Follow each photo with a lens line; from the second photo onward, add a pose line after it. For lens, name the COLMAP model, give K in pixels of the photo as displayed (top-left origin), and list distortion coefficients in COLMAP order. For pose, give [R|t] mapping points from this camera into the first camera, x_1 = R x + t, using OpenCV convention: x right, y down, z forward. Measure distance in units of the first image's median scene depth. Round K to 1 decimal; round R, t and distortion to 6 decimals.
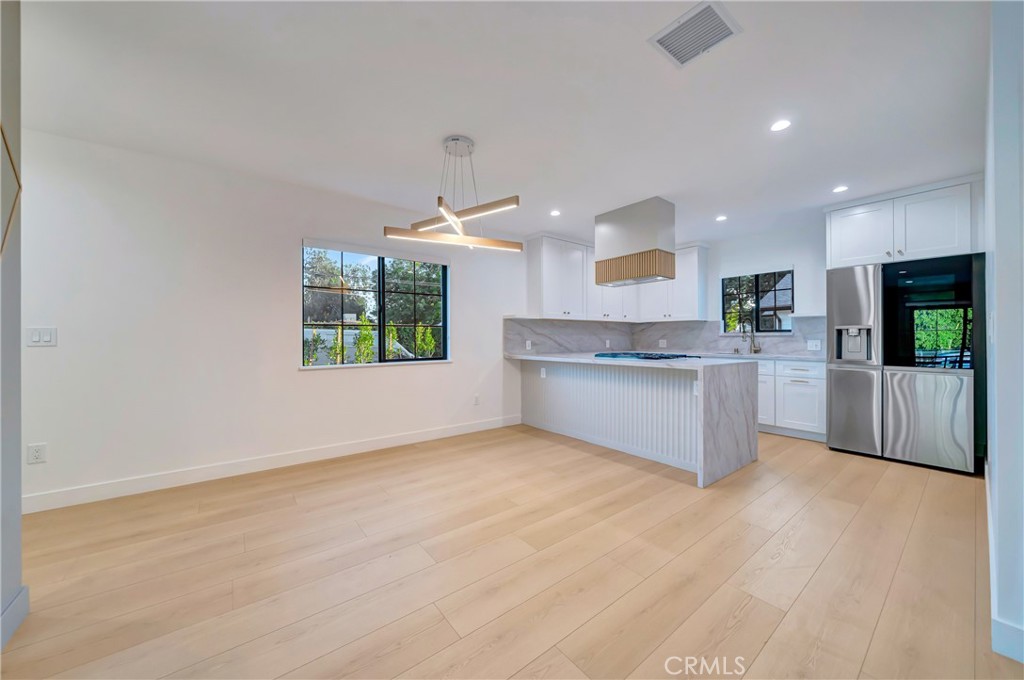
lens RADIAL K [[366.4, 0, 512.0], [0, 366.4, 340.0], [0, 0, 1]] dist [0.000252, -0.000007]
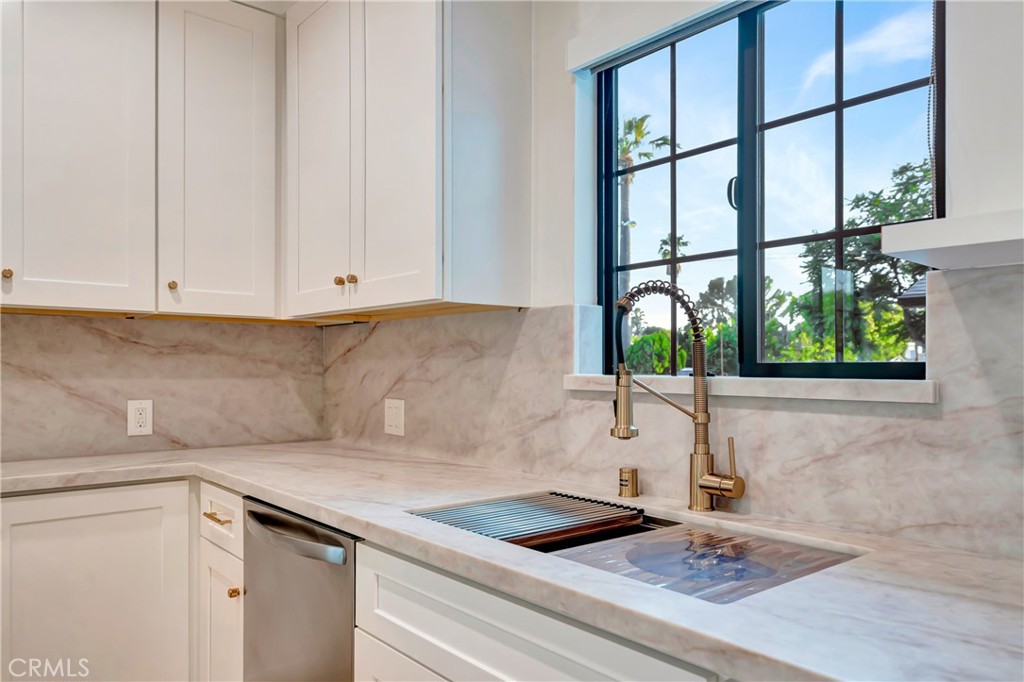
lens RADIAL K [[707.6, 0, 516.4], [0, 707.6, 367.7], [0, 0, 1]] dist [0.004911, 0.000873]
pose [[0.999051, 0.006325, 0.043084, 0.623156], [-0.006205, 0.999976, -0.002917, -0.024958], [-0.043102, 0.002647, 0.999067, 0.772559]]
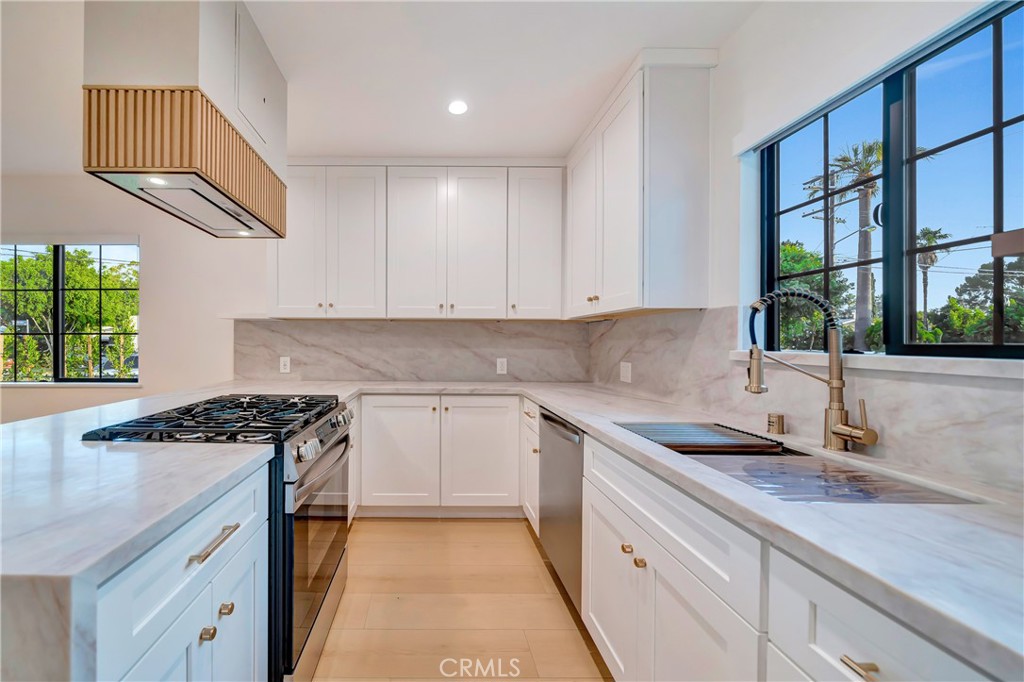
lens RADIAL K [[383.4, 0, 438.3], [0, 383.4, 343.0], [0, 0, 1]] dist [-0.000909, -0.000135]
pose [[0.793890, 0.010686, -0.607967, 0.670330], [-0.009979, 0.999940, 0.004545, -0.028042], [0.607979, 0.002458, 0.793949, 0.743179]]
